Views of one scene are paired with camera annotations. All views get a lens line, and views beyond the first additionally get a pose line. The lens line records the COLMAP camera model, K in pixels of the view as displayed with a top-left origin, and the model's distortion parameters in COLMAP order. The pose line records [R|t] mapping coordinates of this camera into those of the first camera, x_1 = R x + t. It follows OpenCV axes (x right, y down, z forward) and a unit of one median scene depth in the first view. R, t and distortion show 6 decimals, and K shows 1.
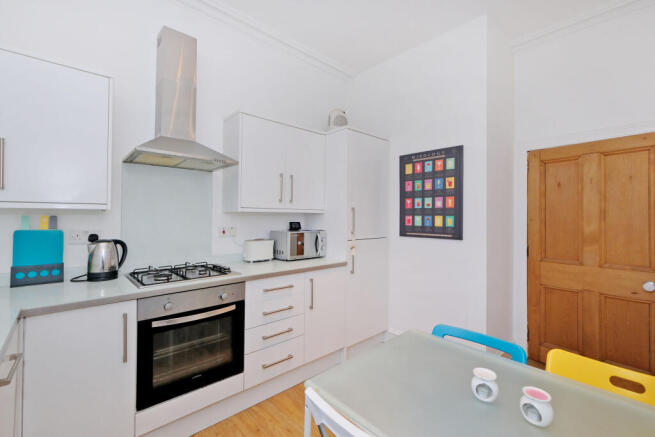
lens RADIAL K [[286.9, 0, 327.5], [0, 286.9, 218.5], [0, 0, 1]] dist [0.001234, 0.000089]
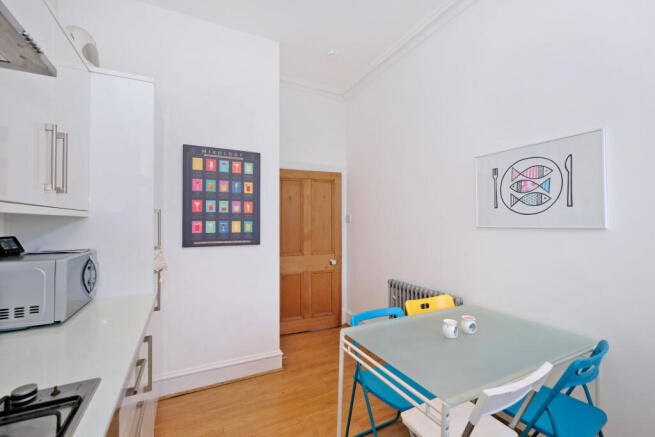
lens RADIAL K [[286.9, 0, 327.5], [0, 286.9, 218.5], [0, 0, 1]] dist [0.001234, 0.000089]
pose [[0.261829, 0.003559, 0.965108, -0.443319], [0.007695, 0.999954, -0.005775, -0.010454], [-0.965084, 0.008939, 0.261789, 0.469136]]
